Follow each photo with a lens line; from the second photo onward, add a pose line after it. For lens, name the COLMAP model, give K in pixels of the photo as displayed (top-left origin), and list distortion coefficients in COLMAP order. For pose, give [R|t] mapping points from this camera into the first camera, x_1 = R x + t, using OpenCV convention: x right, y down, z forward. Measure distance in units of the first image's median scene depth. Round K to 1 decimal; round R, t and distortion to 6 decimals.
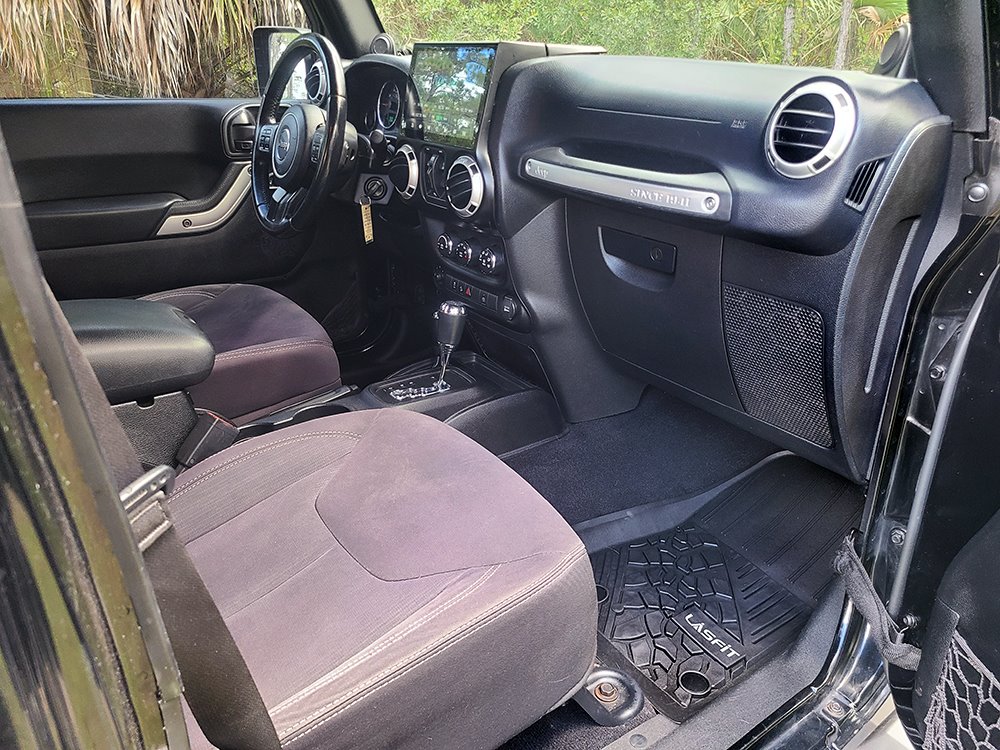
lens RADIAL K [[764.3, 0, 494.6], [0, 764.3, 368.8], [0, 0, 1]] dist [0.034539, -0.003378]
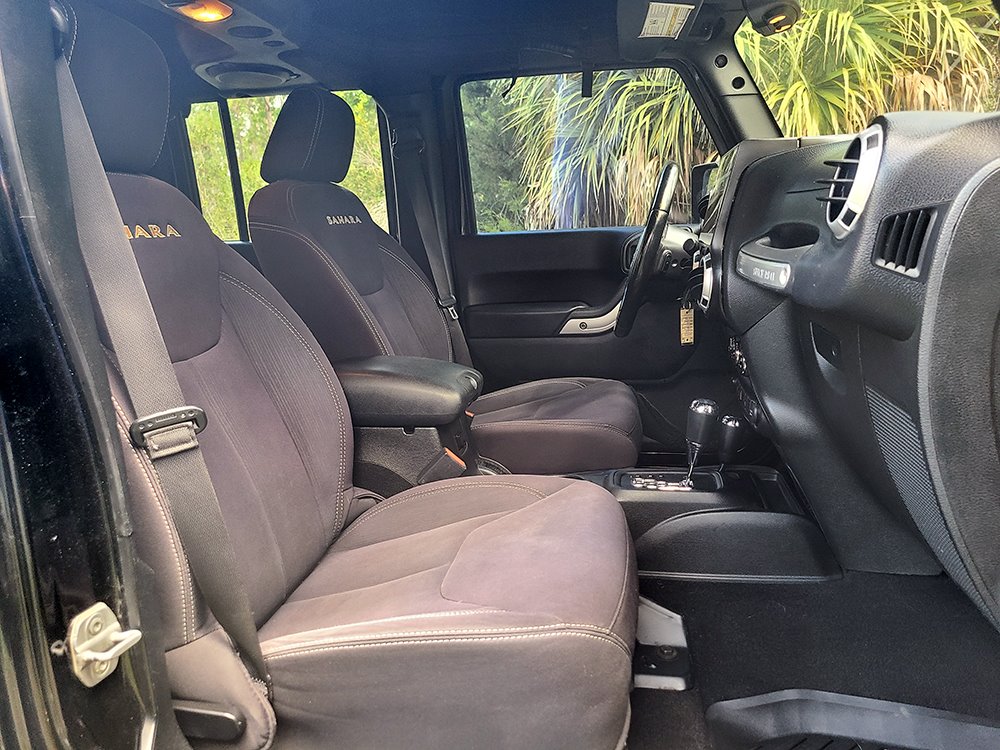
lens RADIAL K [[764.3, 0, 494.6], [0, 764.3, 368.8], [0, 0, 1]] dist [0.034539, -0.003378]
pose [[0.689854, 0.080701, -0.719437, 0.464724], [-0.218125, 0.970757, -0.100263, 0.031277], [0.690307, 0.226093, 0.687283, 0.132384]]
